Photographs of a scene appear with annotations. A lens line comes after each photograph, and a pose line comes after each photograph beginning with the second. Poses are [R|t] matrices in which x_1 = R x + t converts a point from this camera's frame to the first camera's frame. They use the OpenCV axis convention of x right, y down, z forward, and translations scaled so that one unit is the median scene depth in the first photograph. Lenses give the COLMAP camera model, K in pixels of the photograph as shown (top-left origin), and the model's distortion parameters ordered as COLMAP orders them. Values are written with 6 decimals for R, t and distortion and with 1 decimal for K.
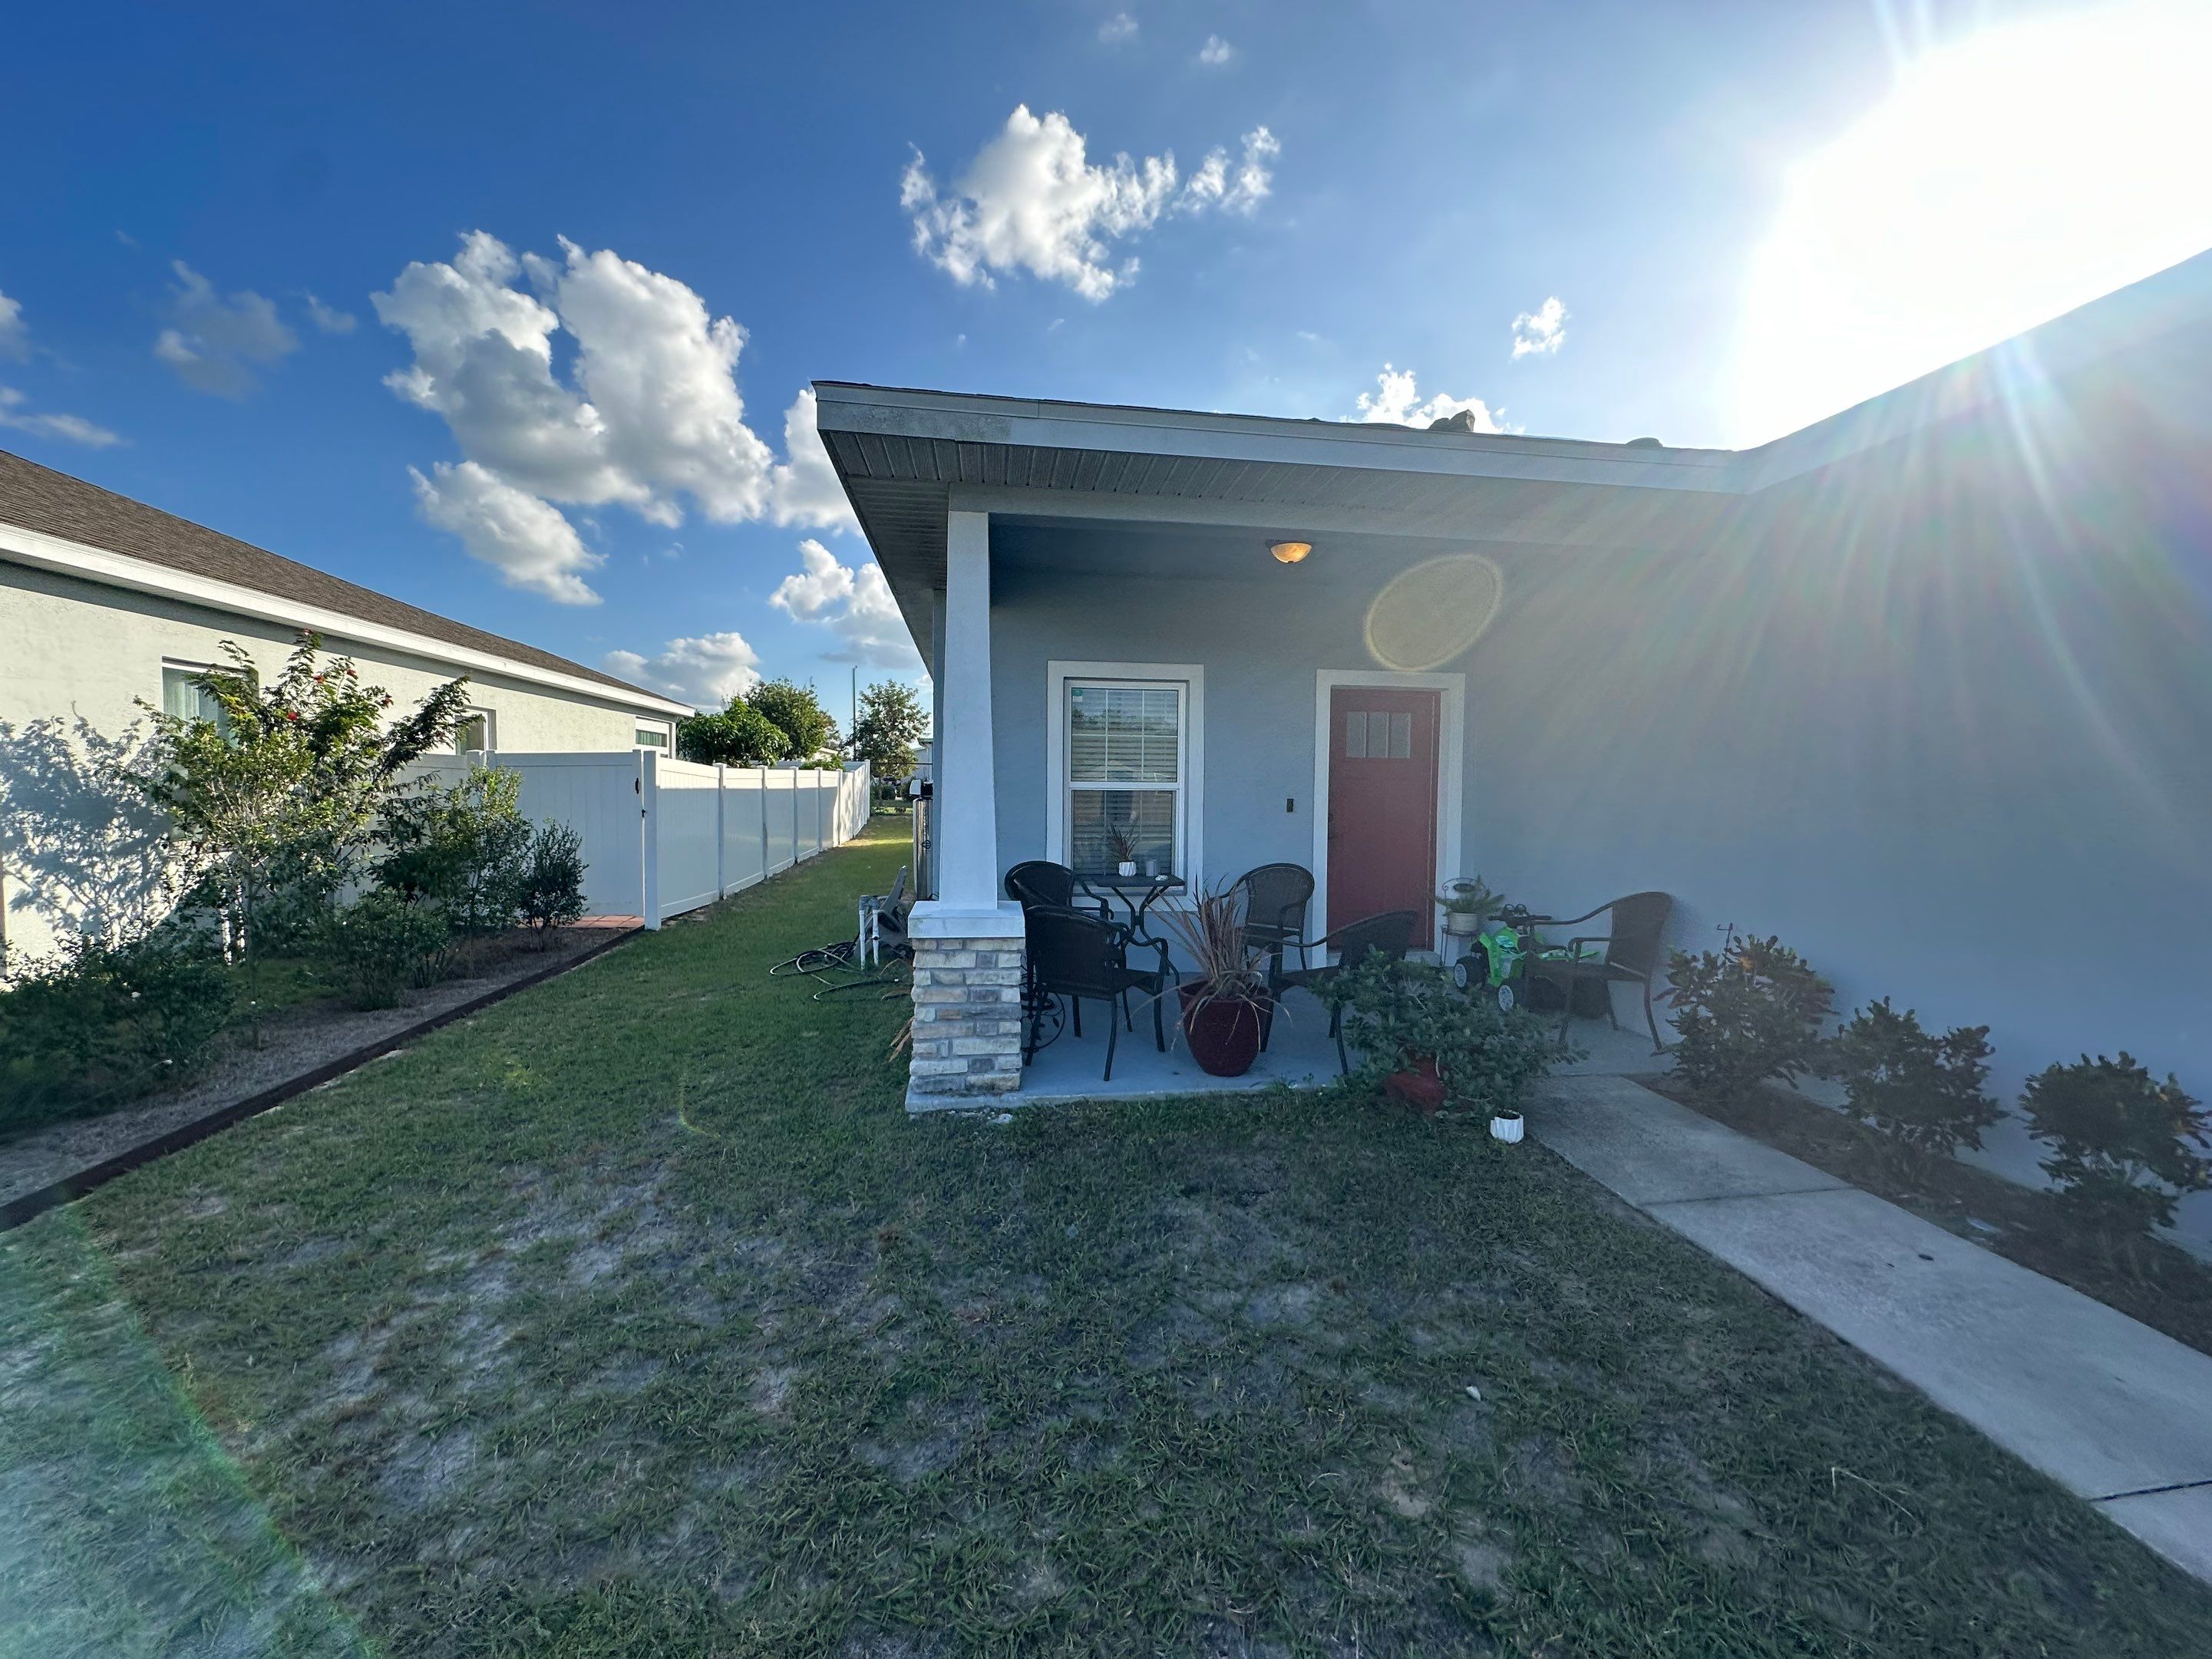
lens RADIAL K [[879.4, 0, 1111.1], [0, 879.4, 830.9], [0, 0, 1]] dist [0.004129, -0.002172]
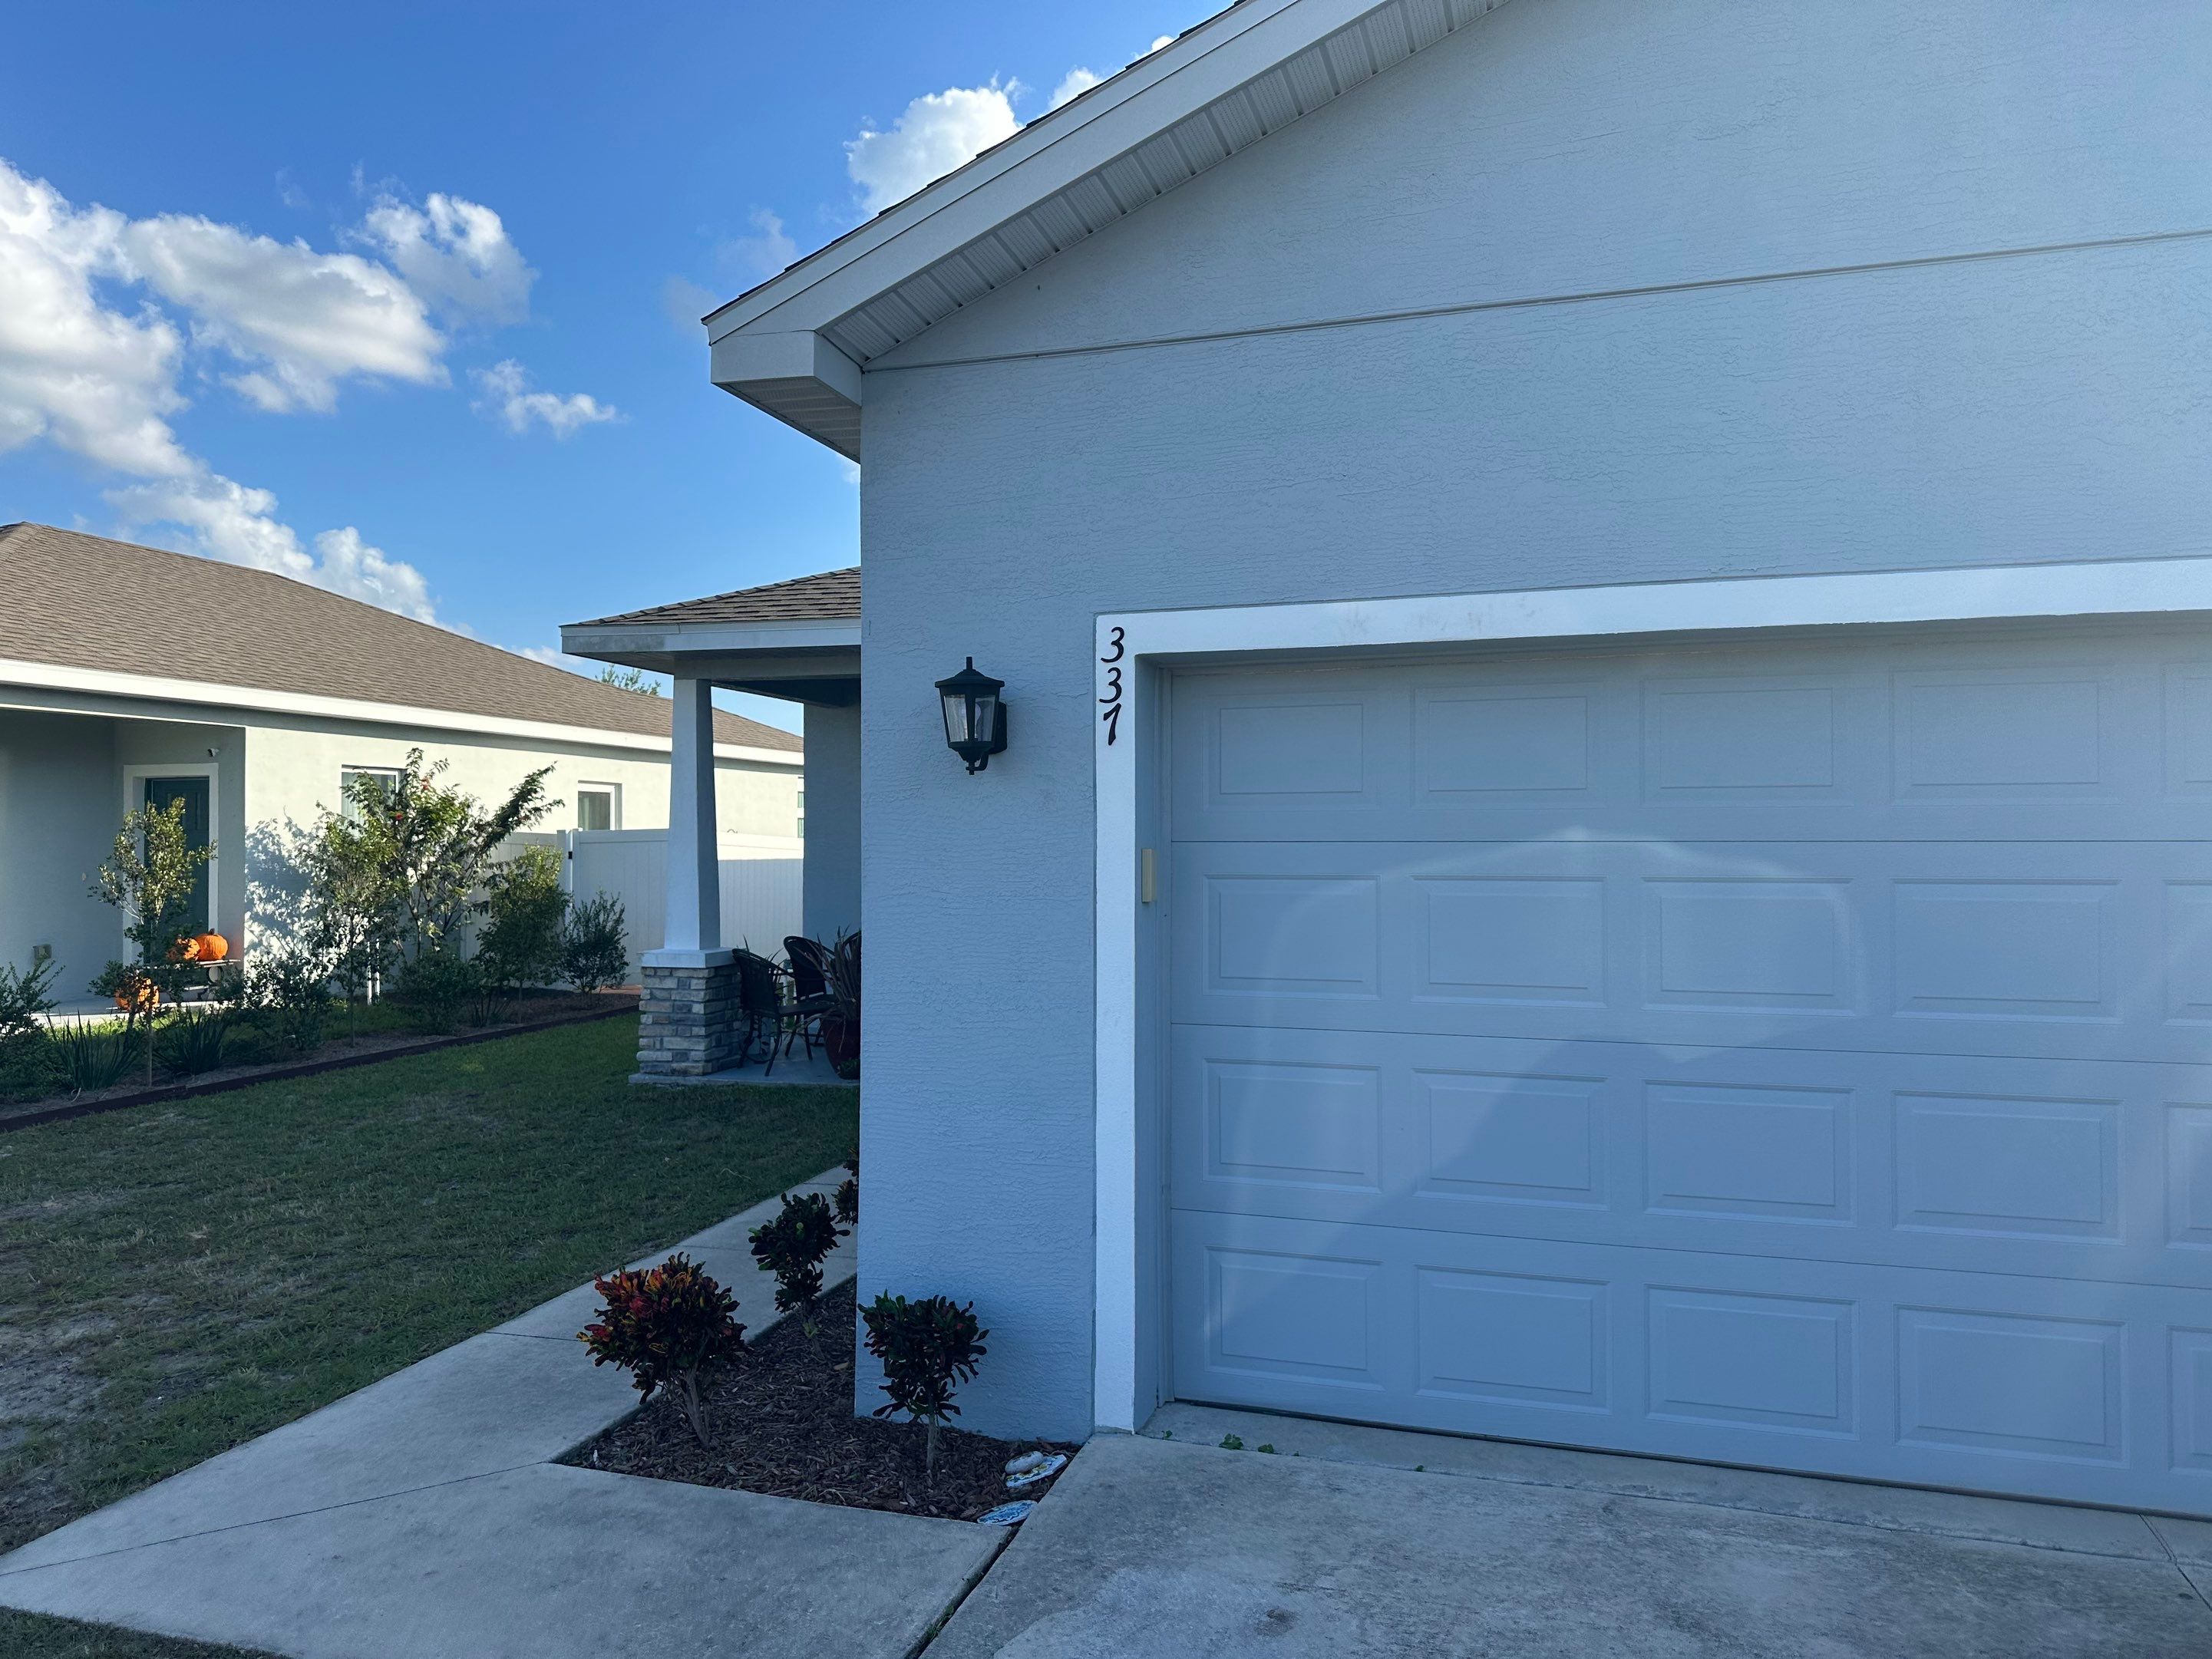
lens RADIAL K [[1550.6, 0, 1092.2], [0, 1550.6, 852.2], [0, 0, 1]] dist [0.089983, -0.108650]
pose [[0.902645, -0.010100, -0.430268, 0.790080], [-0.009531, 0.999010, -0.043445, 0.017440], [0.430281, 0.043316, 0.901655, -0.523818]]
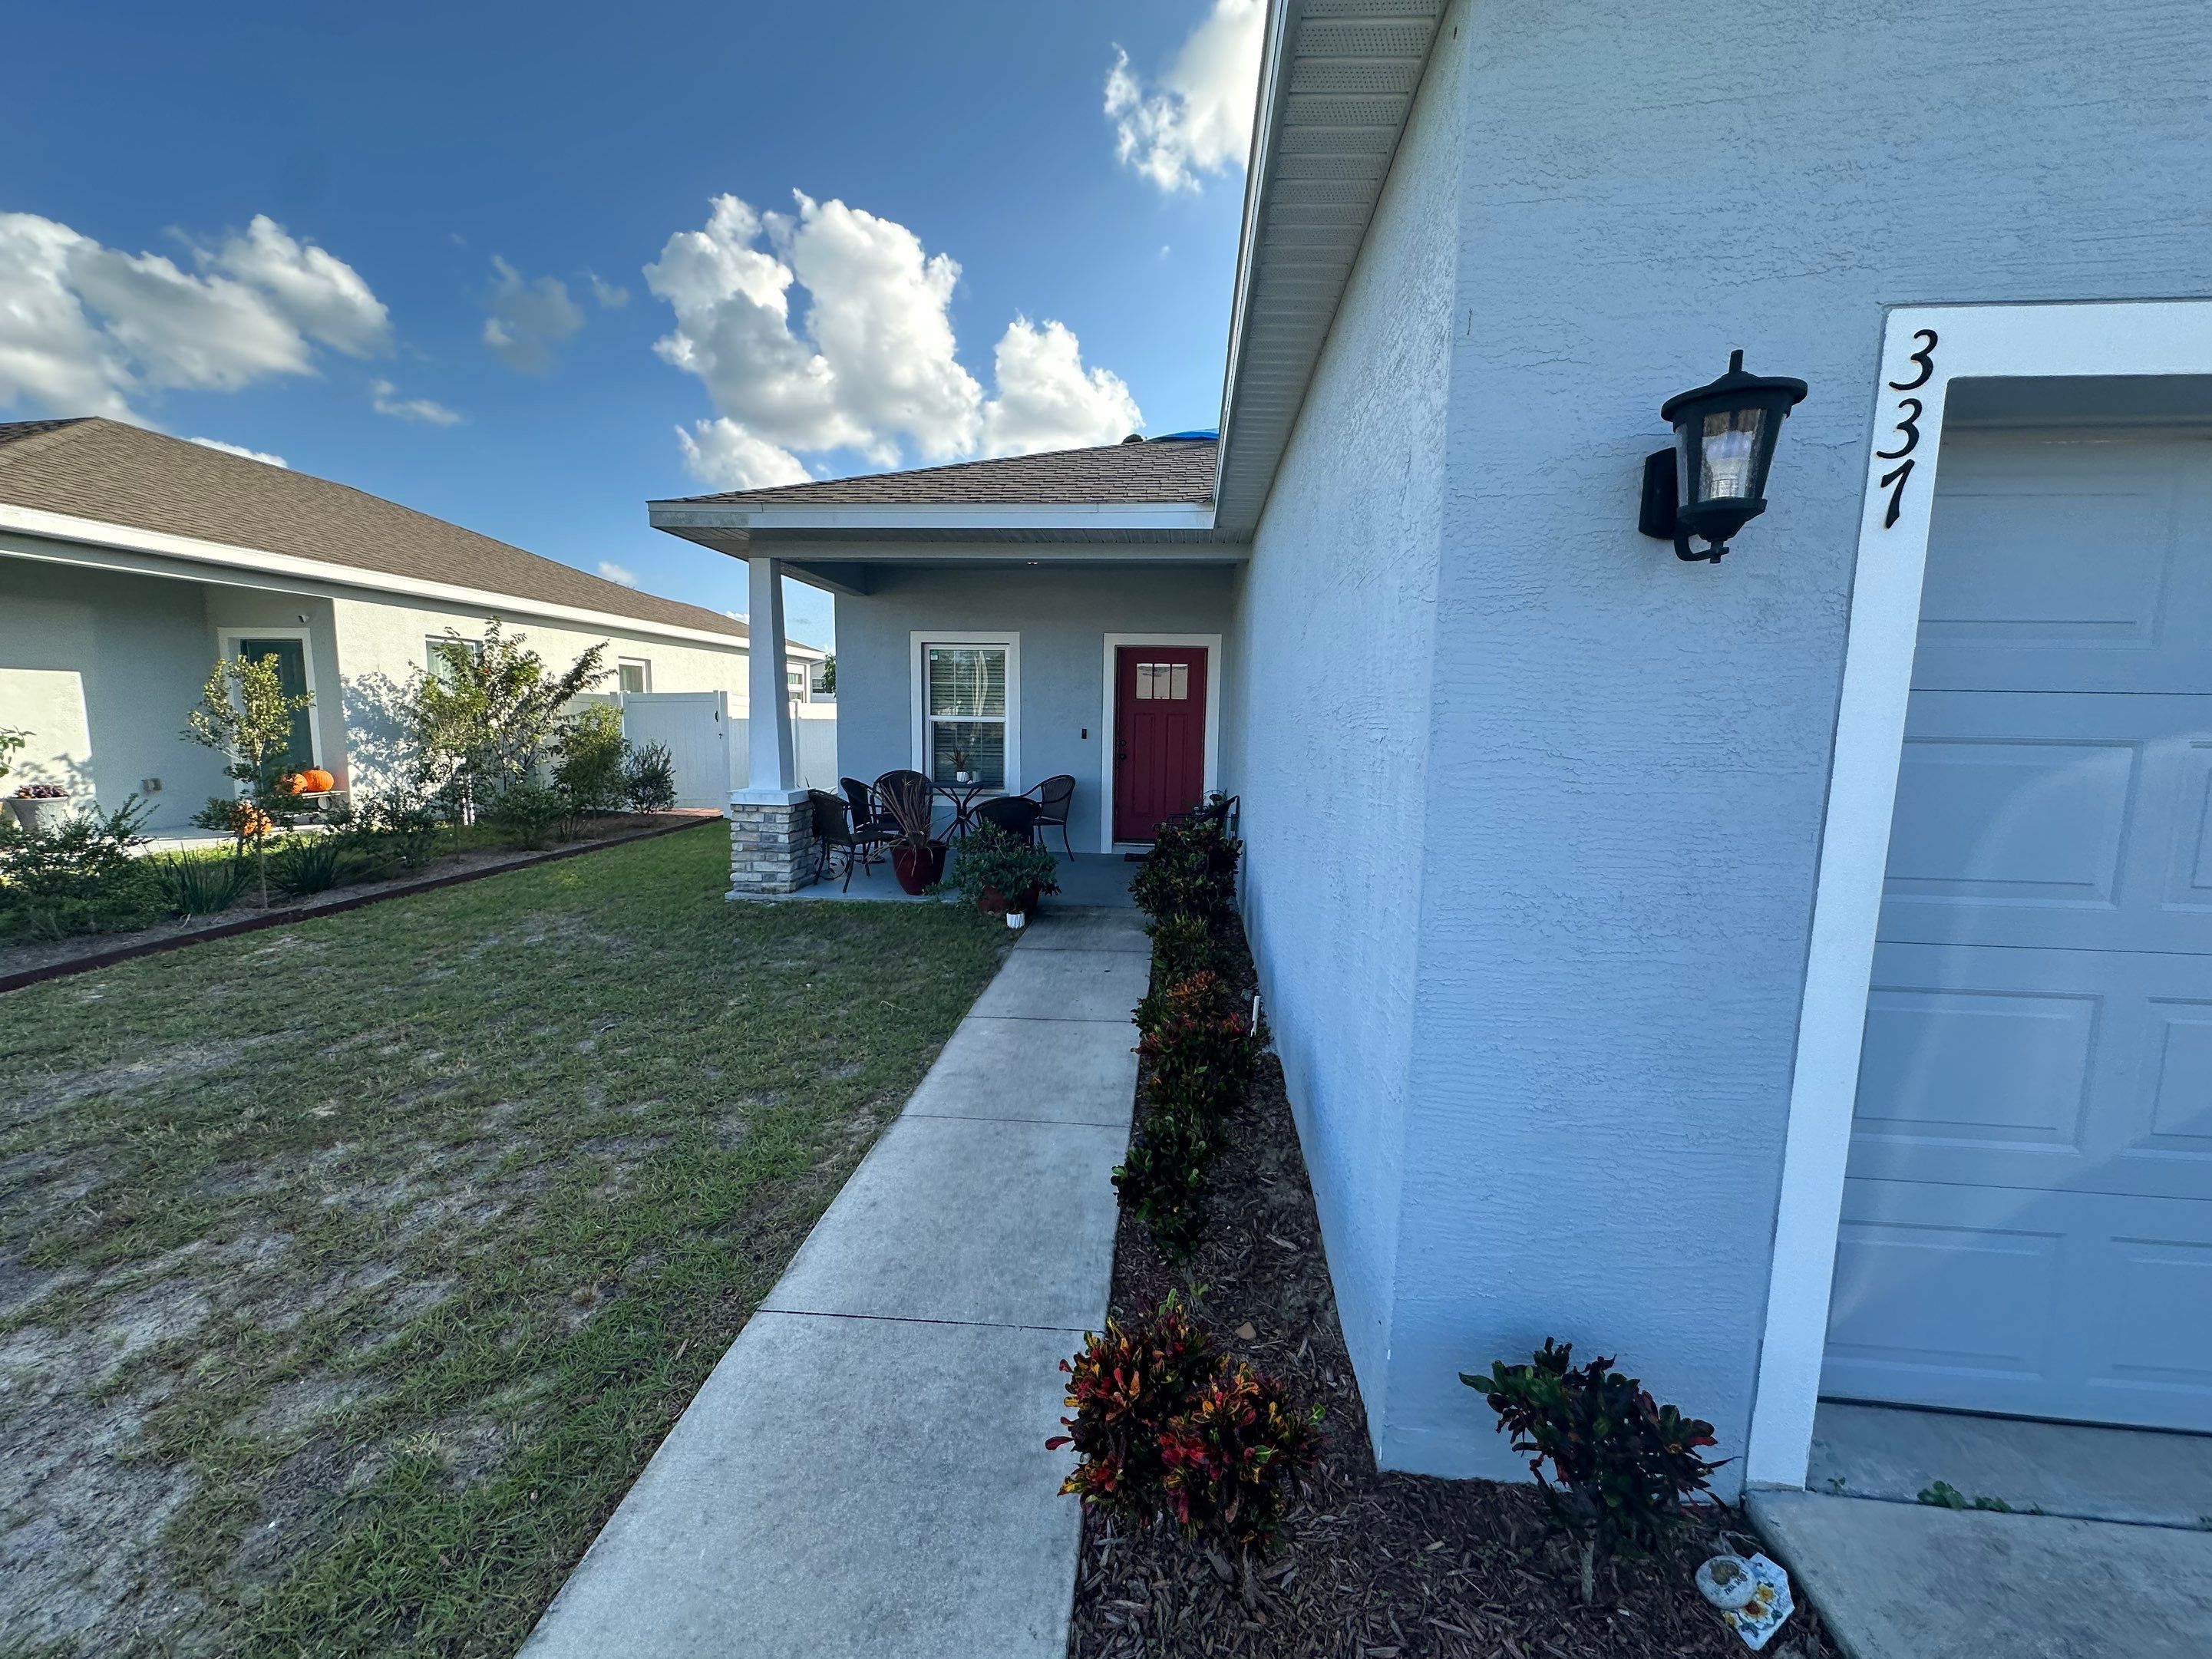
lens RADIAL K [[880.8, 0, 1108.9], [0, 880.8, 835.5], [0, 0, 1]] dist [0.003049, -0.000299]
pose [[0.974129, 0.034434, -0.223354, 0.454479], [-0.015775, 0.996274, 0.084794, 0.010746], [0.225442, -0.079077, 0.971042, -0.278110]]
